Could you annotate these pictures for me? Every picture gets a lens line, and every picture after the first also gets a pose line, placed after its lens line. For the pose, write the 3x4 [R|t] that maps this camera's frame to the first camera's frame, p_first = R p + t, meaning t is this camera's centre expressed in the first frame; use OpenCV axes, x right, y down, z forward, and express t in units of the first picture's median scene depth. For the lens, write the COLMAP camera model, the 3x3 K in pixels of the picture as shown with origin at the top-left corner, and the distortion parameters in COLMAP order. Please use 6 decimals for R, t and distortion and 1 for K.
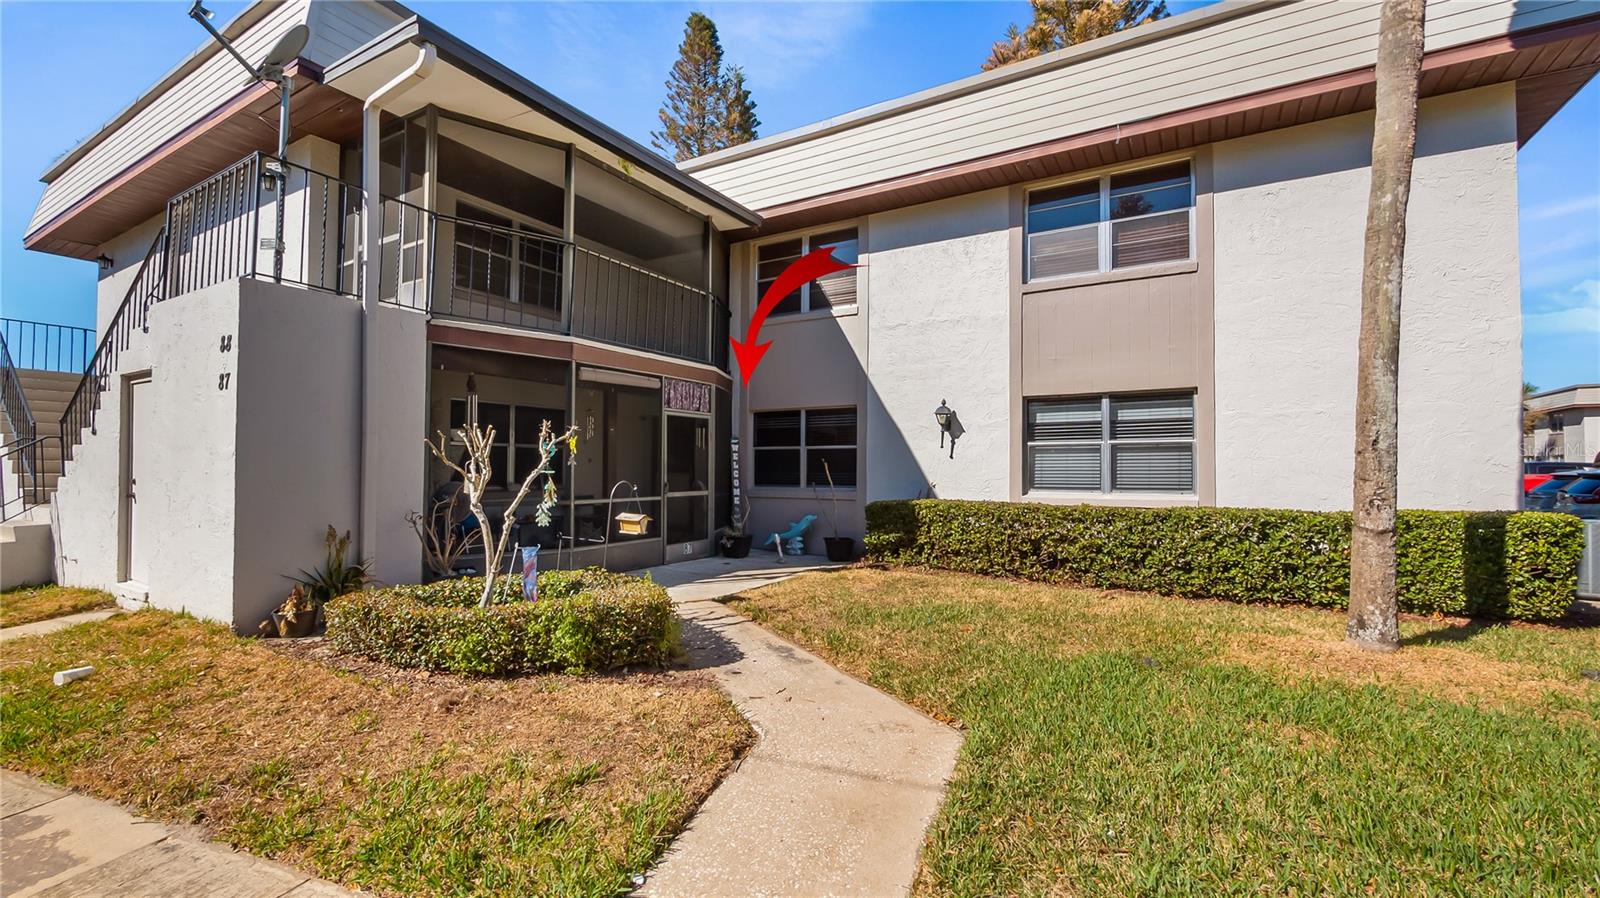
lens RADIAL K [[650.7, 0, 804.0], [0, 650.7, 455.0], [0, 0, 1]] dist [-0.005661, 0.000765]
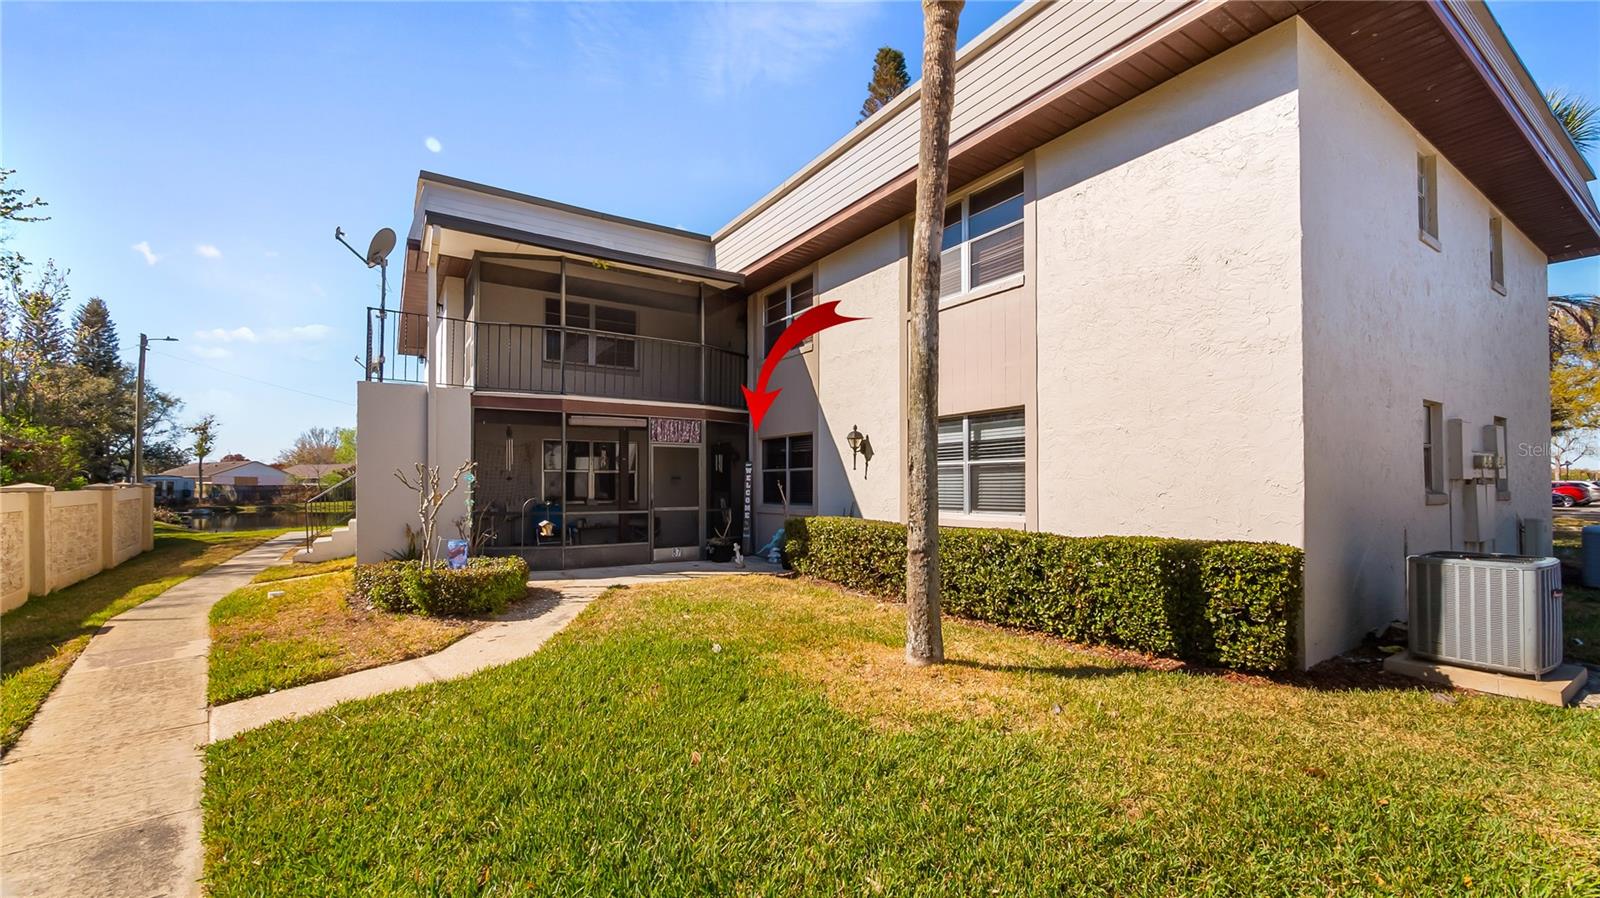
lens RADIAL K [[650.7, 0, 770.2], [0, 650.7, 472.2], [0, 0, 1]] dist [-0.005661, 0.000765]
pose [[0.883426, -0.011597, -0.468427, 0.663780], [0.011982, 0.999926, -0.002157, -0.006739], [0.468417, -0.003707, 0.883500, -0.027731]]
